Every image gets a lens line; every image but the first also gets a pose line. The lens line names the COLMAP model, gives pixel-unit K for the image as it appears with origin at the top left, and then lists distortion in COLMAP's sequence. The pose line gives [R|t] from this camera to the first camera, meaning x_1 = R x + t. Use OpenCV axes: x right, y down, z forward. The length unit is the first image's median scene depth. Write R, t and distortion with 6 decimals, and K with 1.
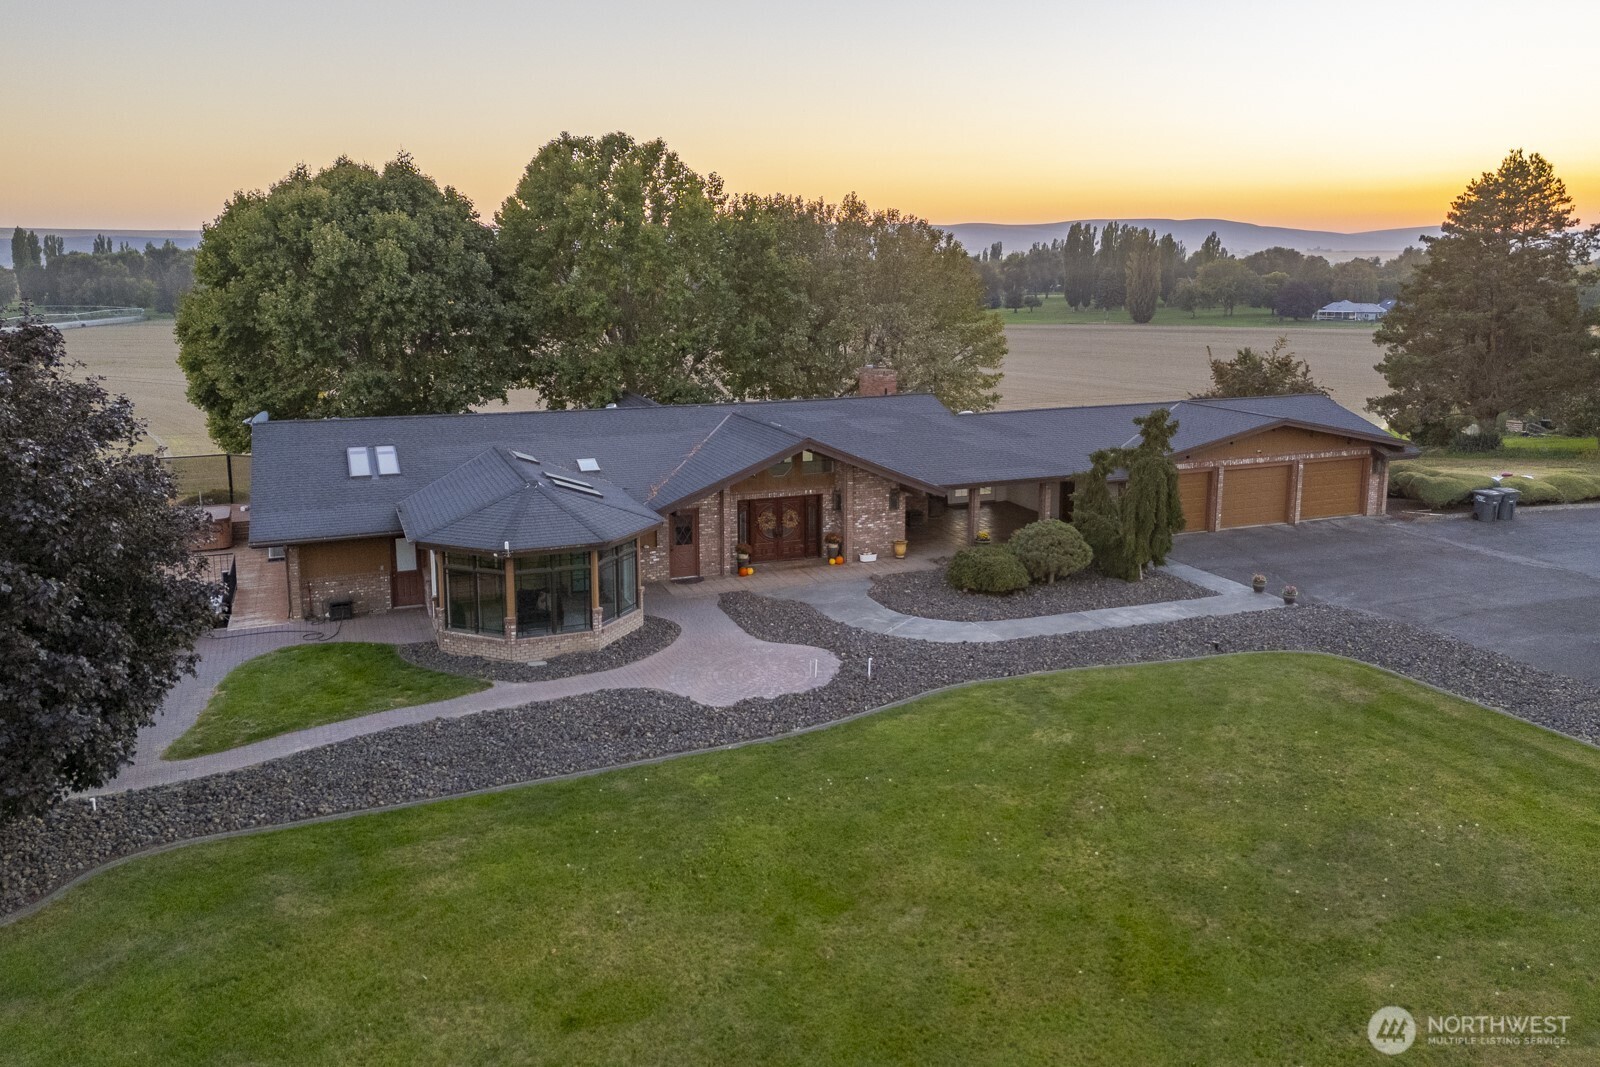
lens RADIAL K [[1184.8, 0, 793.8], [0, 1184.8, 520.2], [0, 0, 1]] dist [0.053446, -0.036388]
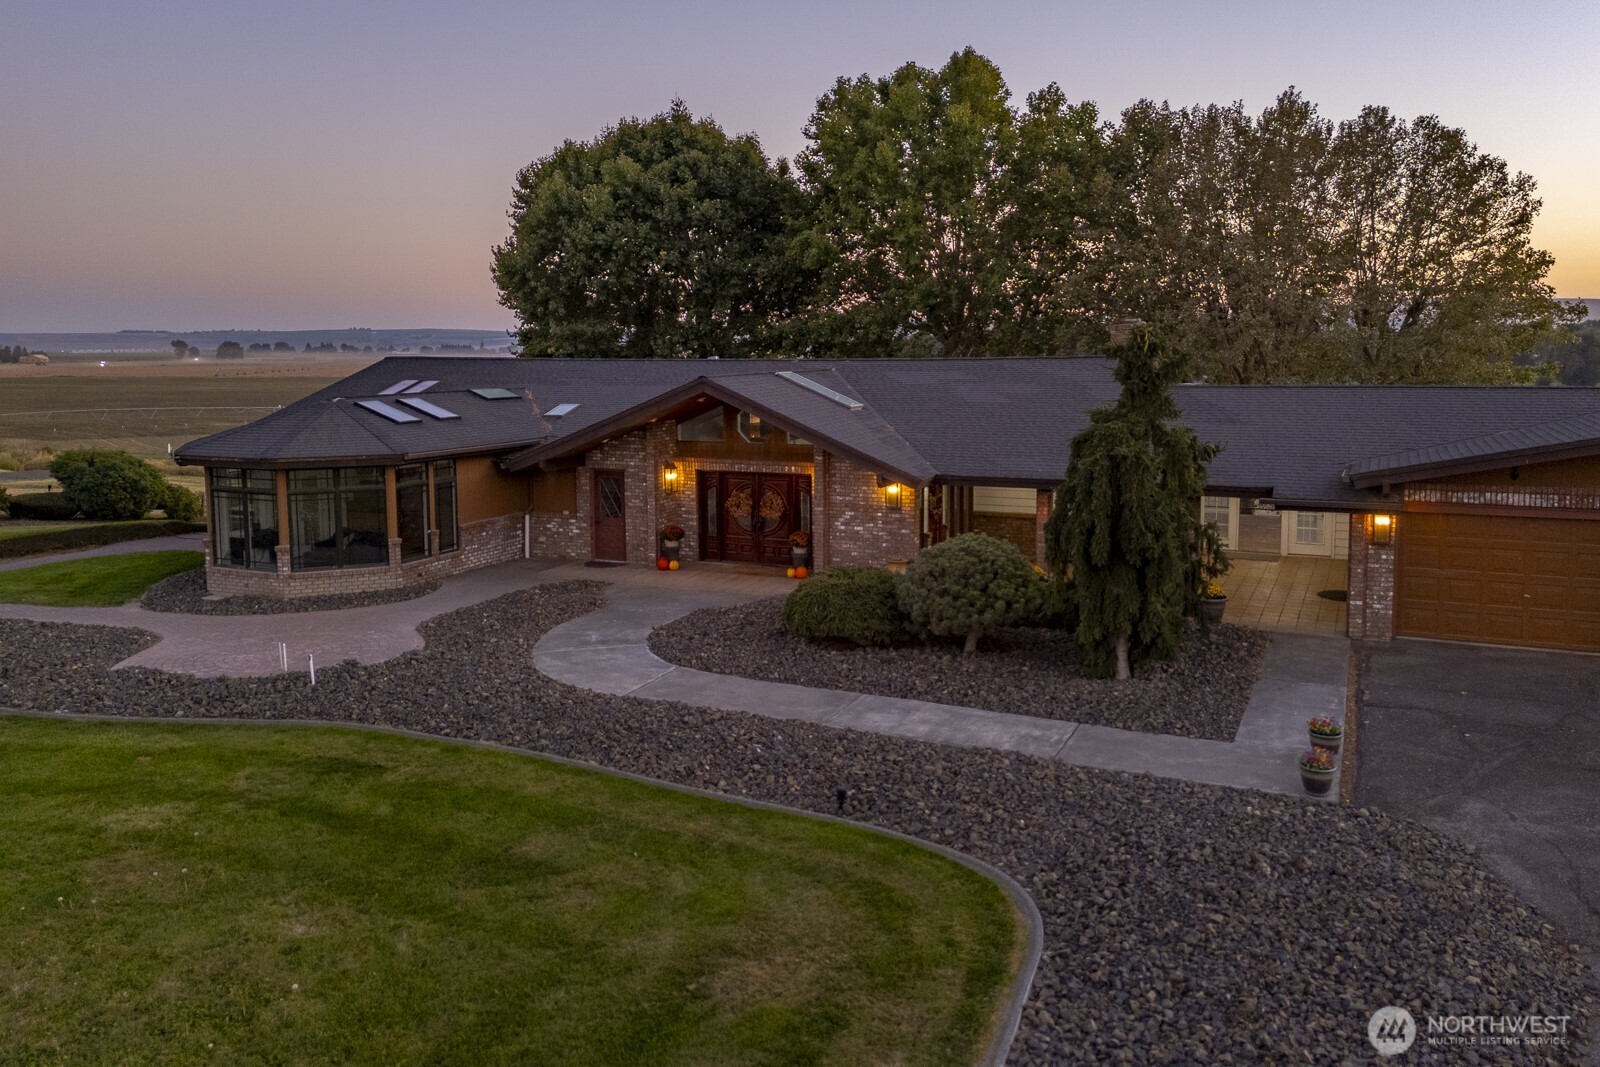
lens RADIAL K [[1184.8, 0, 805.1], [0, 1184.8, 501.6], [0, 0, 1]] dist [0.053446, -0.036388]
pose [[0.695967, 0.090996, -0.712285, 0.582342], [-0.147878, 0.988839, -0.018165, 0.006505], [0.702682, 0.117974, 0.701655, 0.599611]]
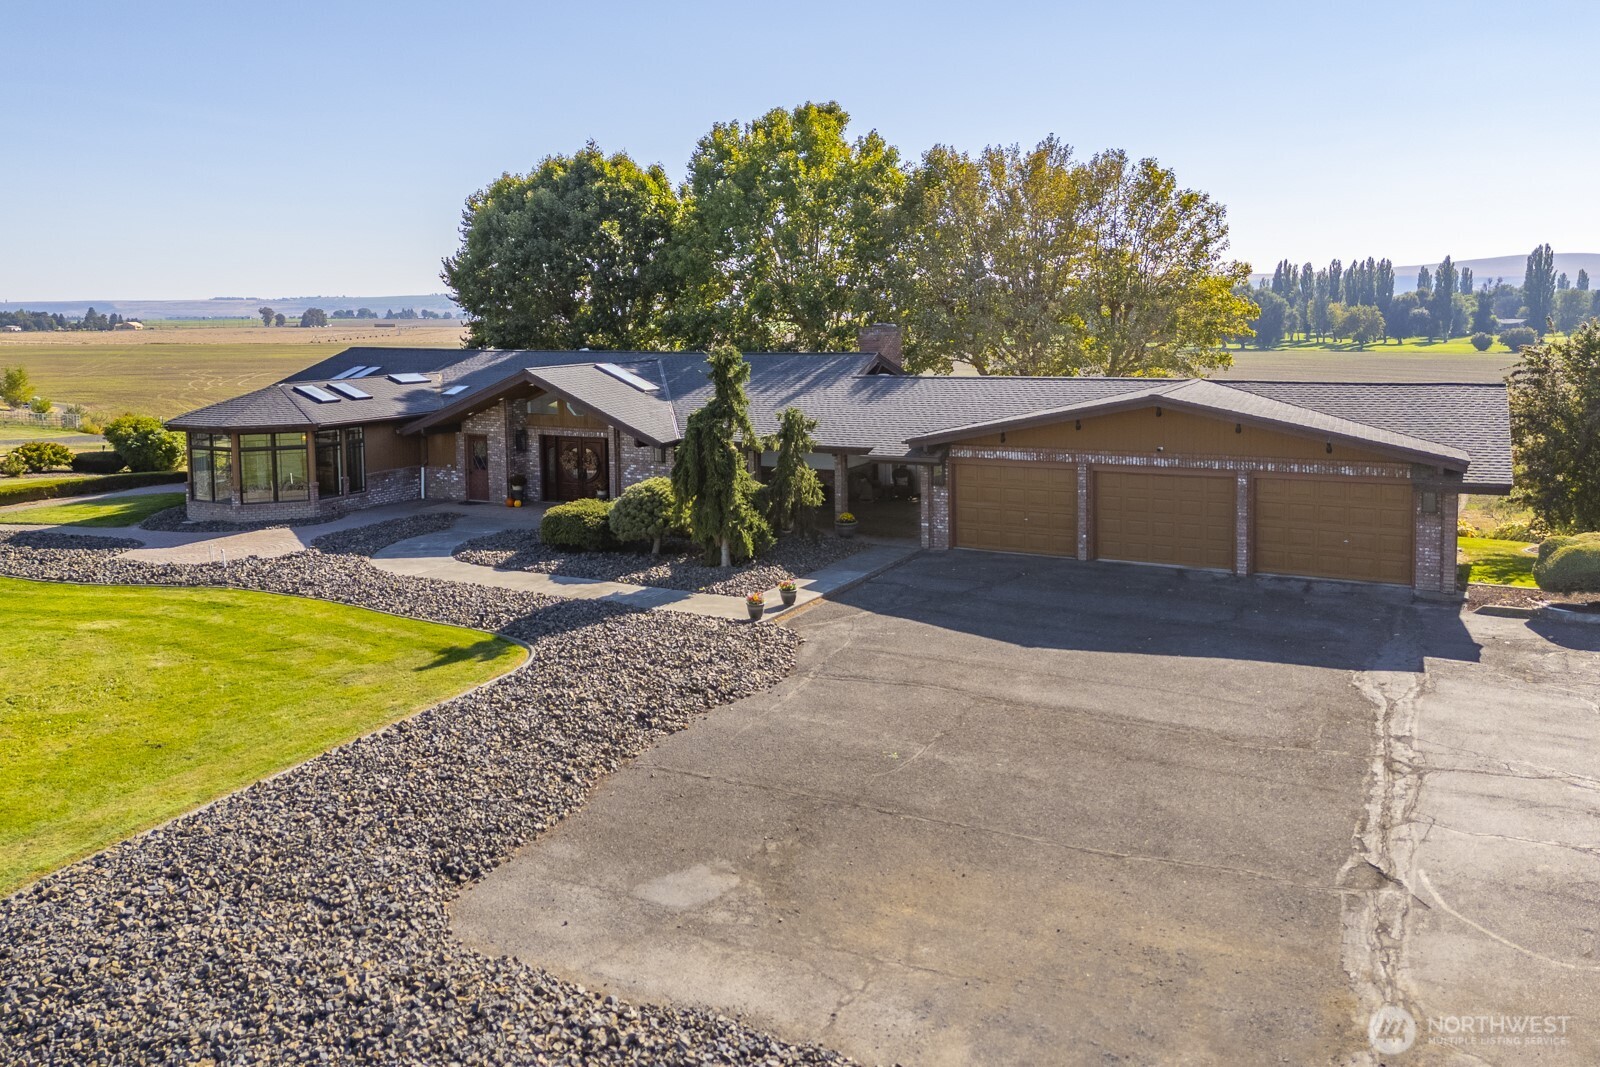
lens RADIAL K [[1184.8, 0, 816.6], [0, 1184.8, 458.1], [0, 0, 1]] dist [0.053446, -0.036388]
pose [[0.659959, 0.087696, -0.746166, 0.967028], [-0.151569, 0.988285, -0.017906, -0.016586], [0.735854, 0.124913, 0.665520, 0.560743]]
